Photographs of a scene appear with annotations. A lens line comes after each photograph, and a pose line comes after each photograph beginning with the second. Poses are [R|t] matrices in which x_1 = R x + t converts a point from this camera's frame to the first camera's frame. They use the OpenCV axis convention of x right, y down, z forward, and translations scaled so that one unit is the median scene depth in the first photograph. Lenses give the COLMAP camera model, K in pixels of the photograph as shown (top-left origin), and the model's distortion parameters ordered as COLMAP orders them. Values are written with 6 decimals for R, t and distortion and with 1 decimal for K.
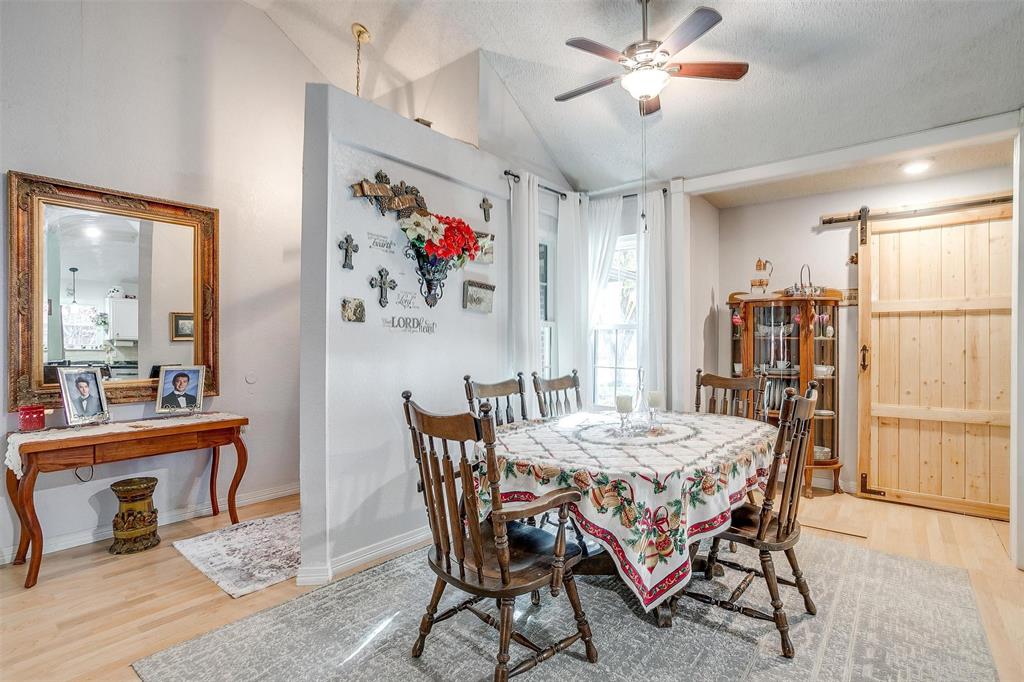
lens RADIAL K [[497.2, 0, 506.8], [0, 497.2, 335.8], [0, 0, 1]] dist [-0.052672, 0.029363]
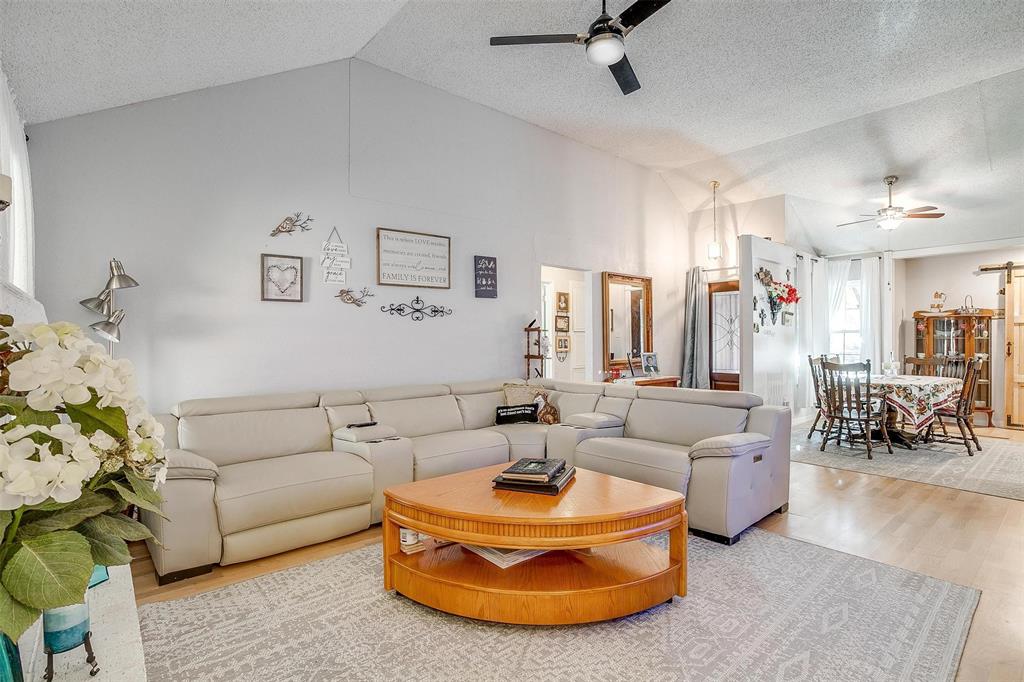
lens RADIAL K [[497.2, 0, 507.6], [0, 497.2, 341.3], [0, 0, 1]] dist [-0.052672, 0.029363]
pose [[0.983218, -0.006198, -0.182330, -0.803730], [0.008314, 0.999907, 0.010845, -0.017350], [0.182246, -0.012179, 0.983178, -1.166299]]
